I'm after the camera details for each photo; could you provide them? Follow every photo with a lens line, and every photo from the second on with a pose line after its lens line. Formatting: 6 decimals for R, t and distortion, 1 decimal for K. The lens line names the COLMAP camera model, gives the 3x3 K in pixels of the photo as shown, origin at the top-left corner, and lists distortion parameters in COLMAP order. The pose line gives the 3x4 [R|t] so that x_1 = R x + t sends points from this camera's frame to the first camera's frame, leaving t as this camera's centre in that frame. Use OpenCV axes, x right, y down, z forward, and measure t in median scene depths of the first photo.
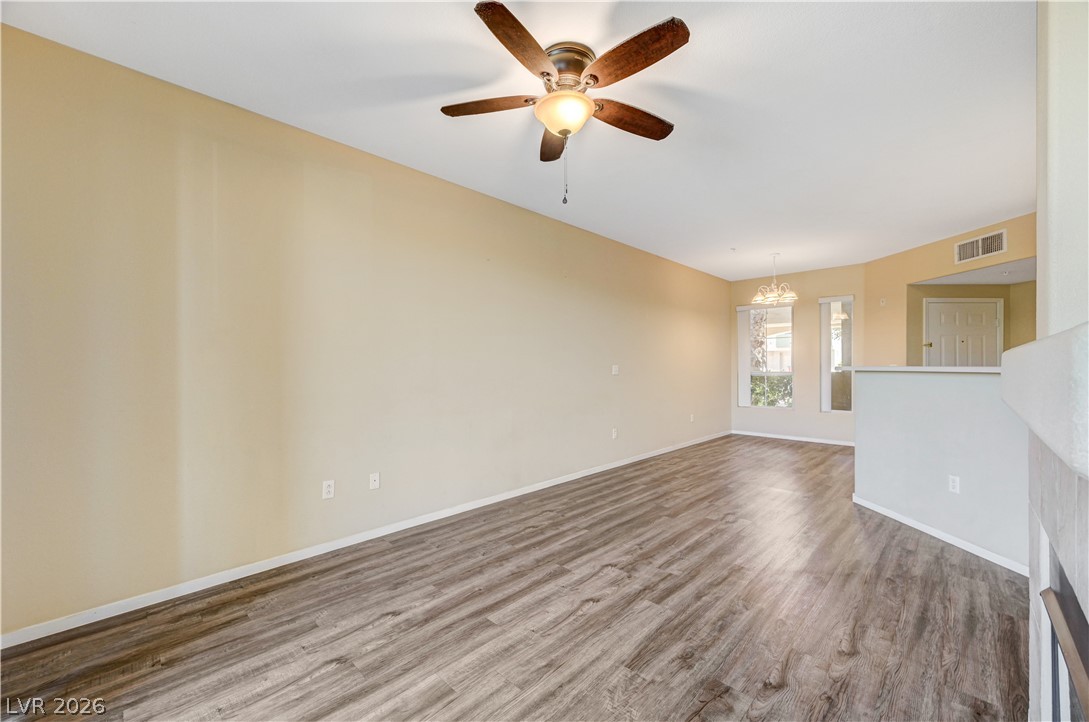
lens RADIAL K [[431.2, 0, 536.5], [0, 431.2, 364.8], [0, 0, 1]] dist [0.003038, 0.000814]
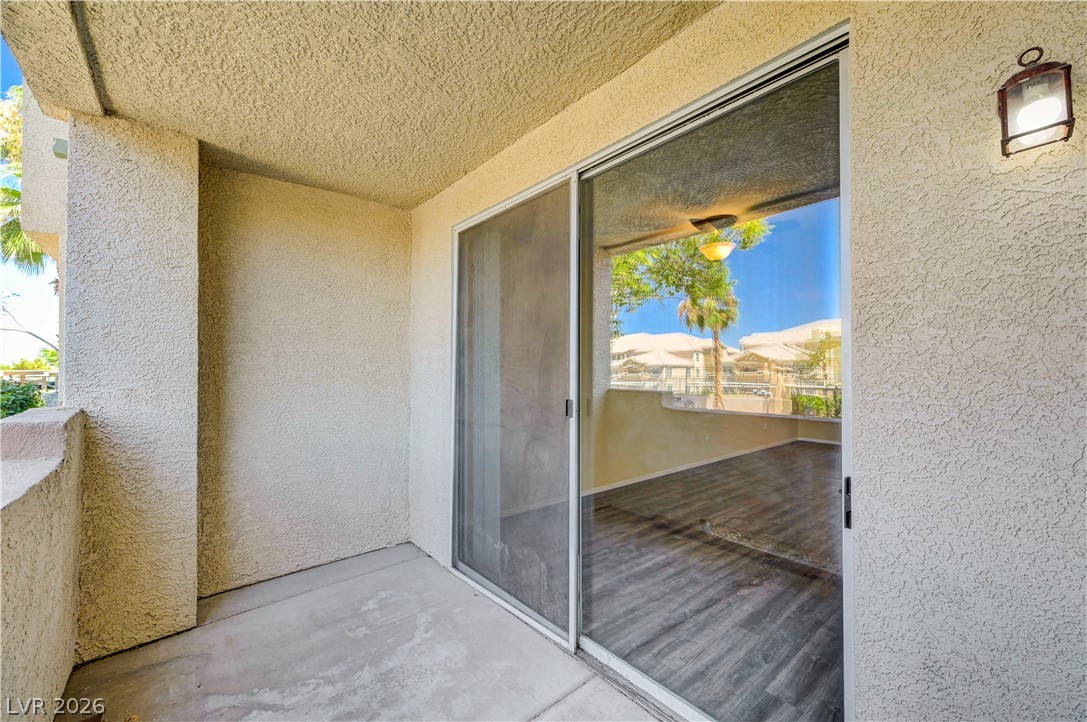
lens RADIAL K [[430.4, 0, 533.8], [0, 430.4, 363.3], [0, 0, 1]] dist [0.003038, 0.000814]
pose [[0.995349, 0.002355, -0.096304, -0.410923], [-0.004107, 0.999830, -0.017997, -0.072495], [0.096245, 0.018309, 0.995189, -0.653967]]
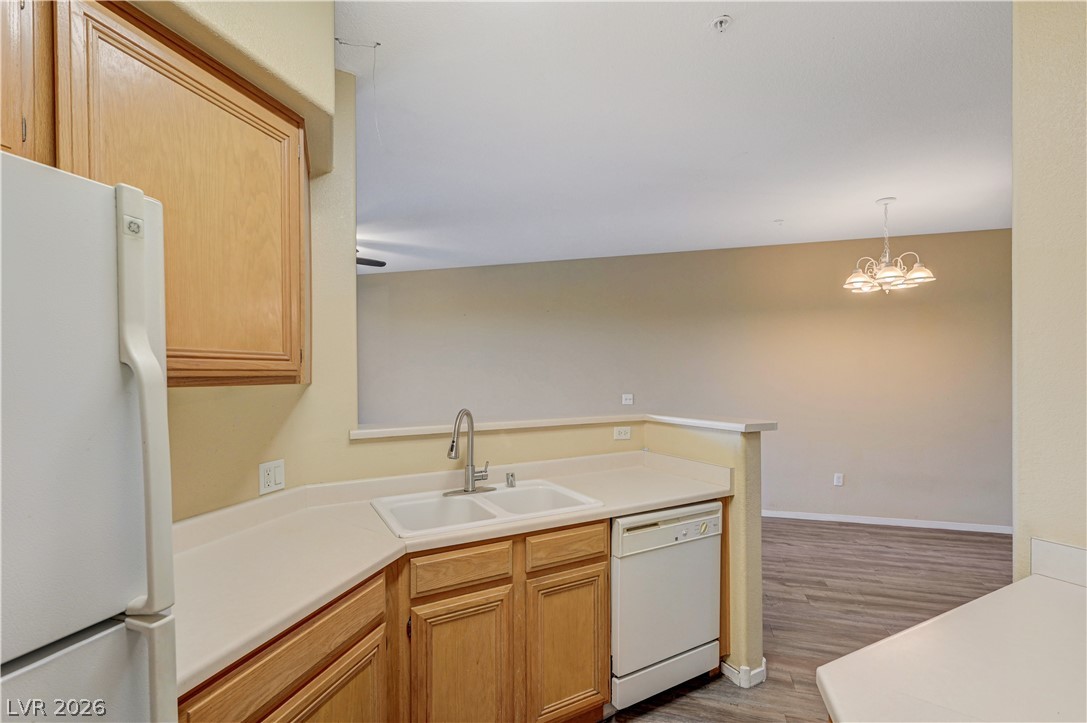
lens RADIAL K [[506.2, 0, 544.5], [0, 506.2, 374.4], [0, 0, 1]] dist [0.001581, 0.002411]
pose [[0.487299, 0.001502, -0.873234, 1.966626], [0.005052, 0.999977, 0.004539, -0.086211], [0.873221, -0.006623, 0.487280, 0.680862]]
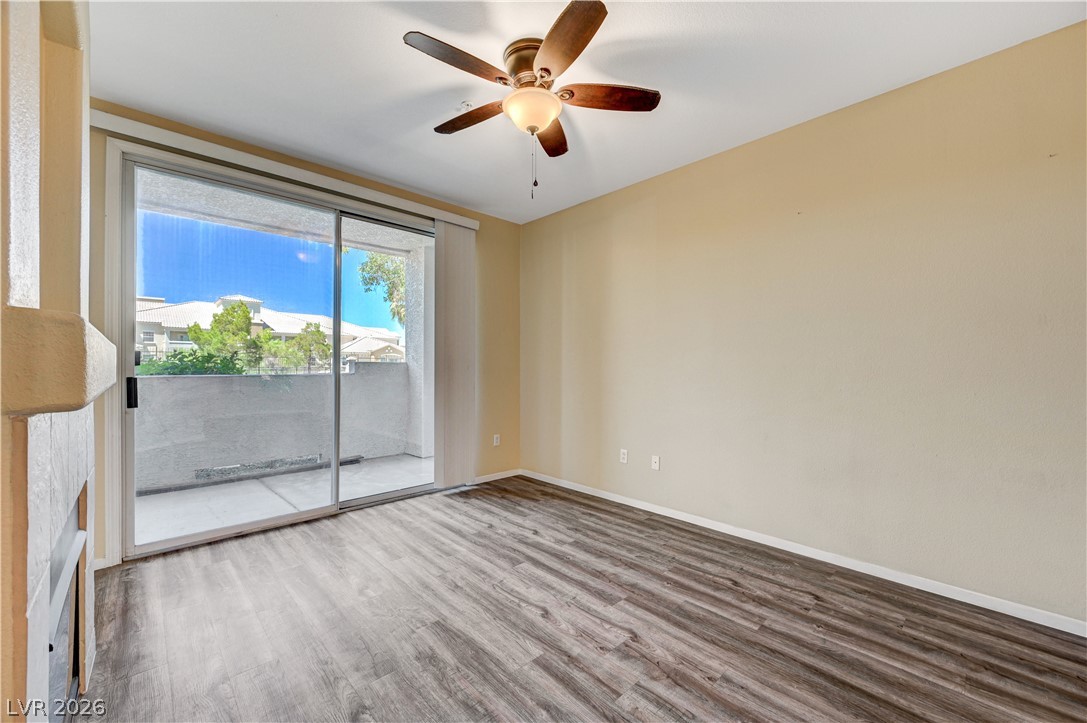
lens RADIAL K [[430.4, 0, 549.8], [0, 430.4, 366.2], [0, 0, 1]] dist [0.003038, 0.000814]
pose [[-0.023545, 0.003615, -0.999716, 0.876519], [-0.001107, 0.999993, 0.003642, 0.016784], [0.999722, 0.001192, -0.023541, 0.870482]]
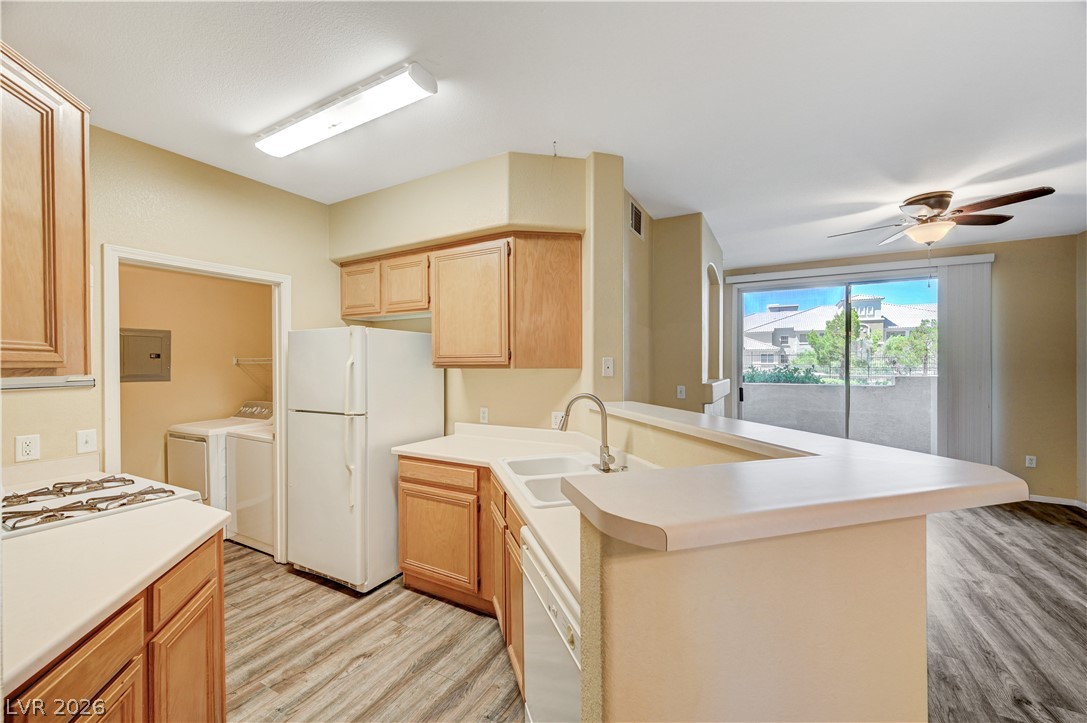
lens RADIAL K [[430.4, 0, 540.2], [0, 430.4, 365.3], [0, 0, 1]] dist [0.003038, 0.000814]
pose [[-0.961937, 0.008557, -0.273137, 1.496306], [0.007077, 0.999954, 0.006406, -0.087791], [0.273179, 0.004229, -0.961954, 1.720685]]
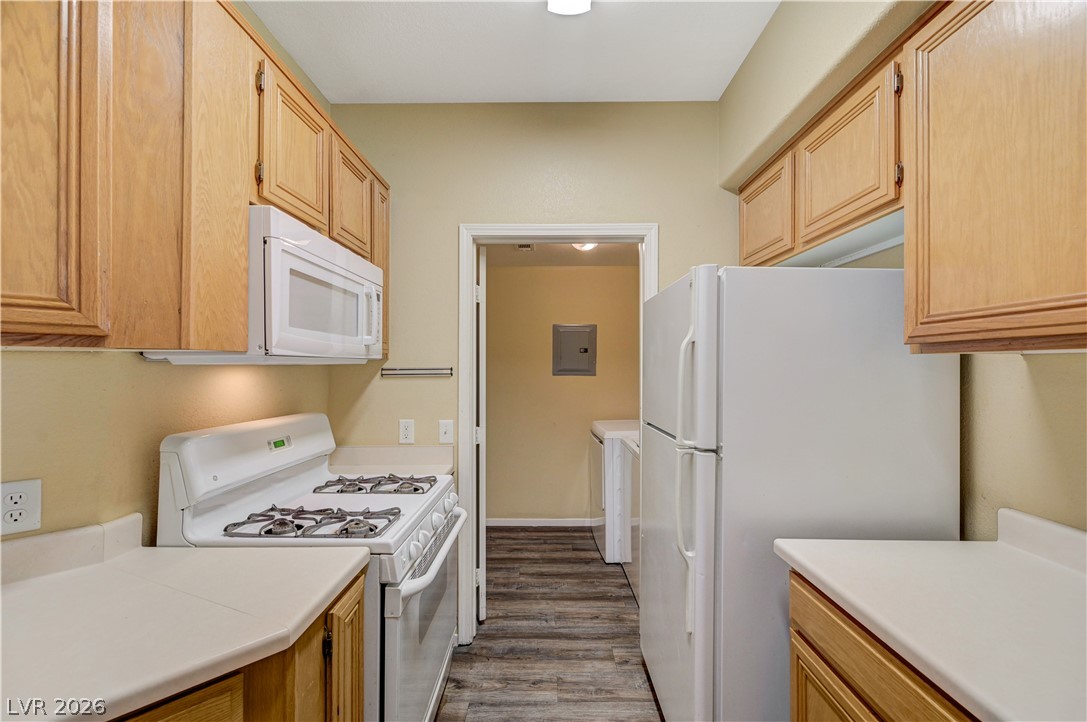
lens RADIAL K [[430.4, 0, 545.8], [0, 430.4, 365.1], [0, 0, 1]] dist [0.003038, 0.000814]
pose [[-0.702554, 0.005681, 0.711608, 1.406581], [0.001397, 0.999977, -0.006603, -0.060560], [-0.711629, -0.003645, -0.702546, 1.105032]]
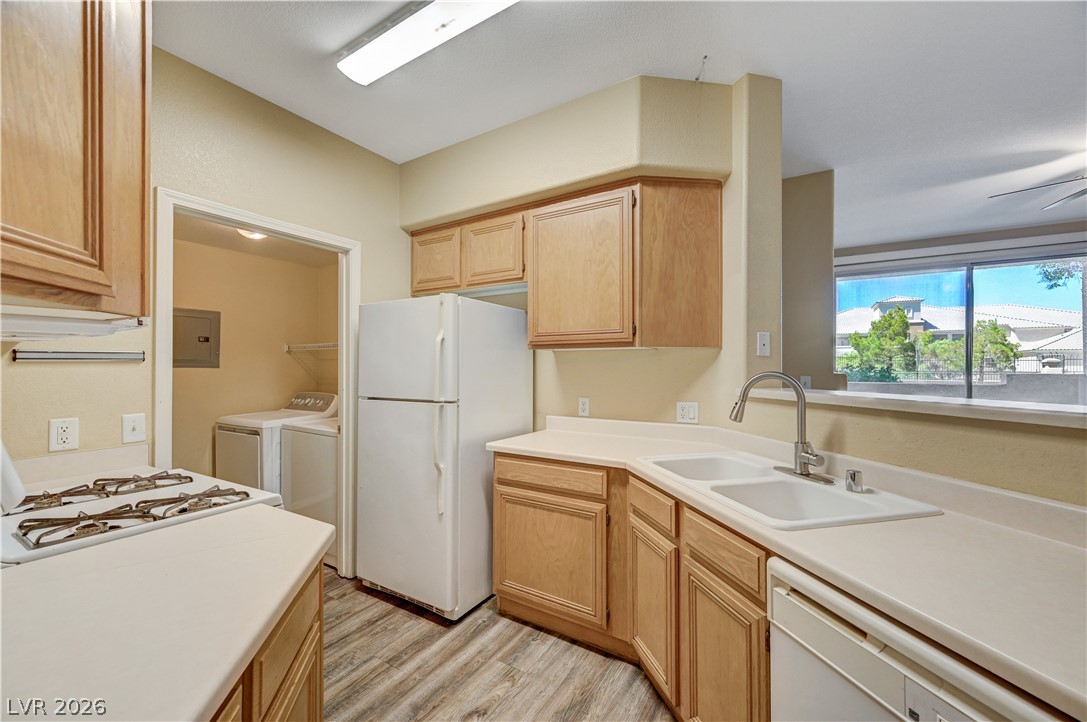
lens RADIAL K [[430.4, 0, 540.9], [0, 430.4, 364.9], [0, 0, 1]] dist [0.003038, 0.000814]
pose [[-0.973099, 0.001000, -0.230383, 1.650564], [0.001828, 0.999993, -0.003382, -0.036382], [0.230378, -0.003712, -0.973094, 1.479313]]
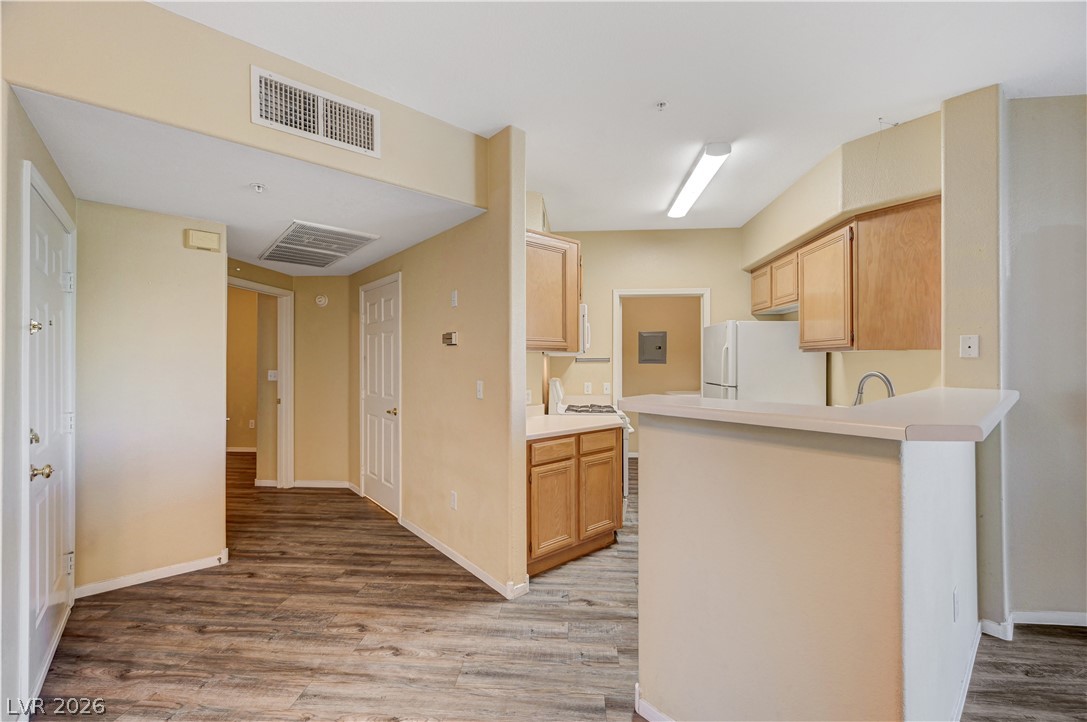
lens RADIAL K [[430.4, 0, 547.4], [0, 430.4, 357.7], [0, 0, 1]] dist [0.003038, 0.000814]
pose [[-0.654864, 0.007515, 0.755710, 0.980292], [0.002860, 0.999968, -0.007465, -0.050153], [-0.755742, -0.002727, -0.654864, 1.965335]]
